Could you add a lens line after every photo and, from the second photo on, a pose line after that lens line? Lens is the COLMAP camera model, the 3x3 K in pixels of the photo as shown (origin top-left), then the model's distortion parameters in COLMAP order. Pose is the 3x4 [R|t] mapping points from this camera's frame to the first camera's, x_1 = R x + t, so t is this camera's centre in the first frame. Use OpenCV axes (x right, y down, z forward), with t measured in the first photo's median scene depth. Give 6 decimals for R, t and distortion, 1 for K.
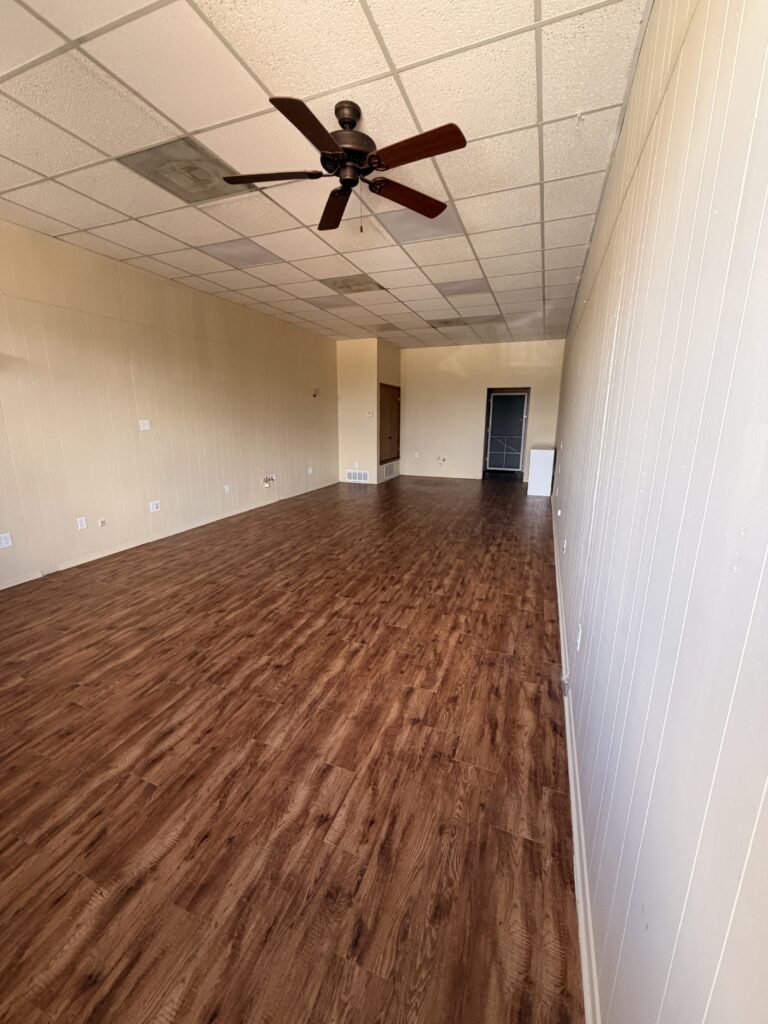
lens RADIAL K [[406.3, 0, 382.3], [0, 406.3, 508.9], [0, 0, 1]] dist [-0.001666, 0.000210]
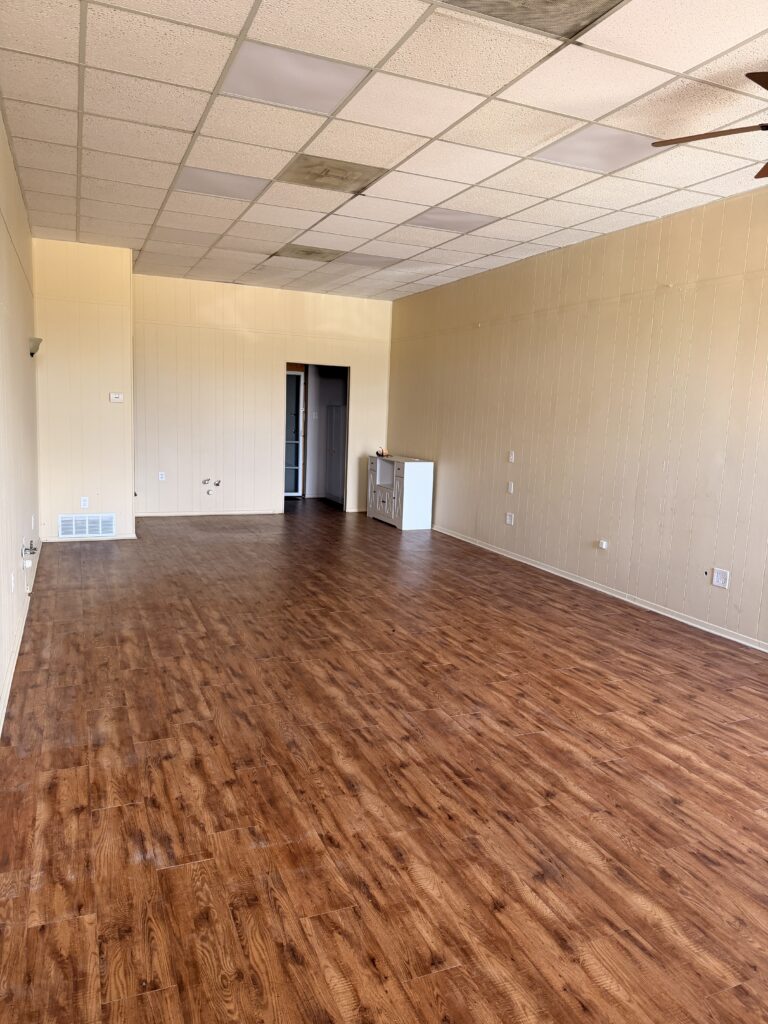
lens RADIAL K [[716.9, 0, 382.9], [0, 716.9, 509.4], [0, 0, 1]] dist [0.066558, -0.108419]
pose [[0.714411, -0.071240, 0.696091, -0.956977], [0.122174, 0.992222, -0.023843, -0.089477], [-0.688978, 0.102078, 0.717558, 0.376881]]
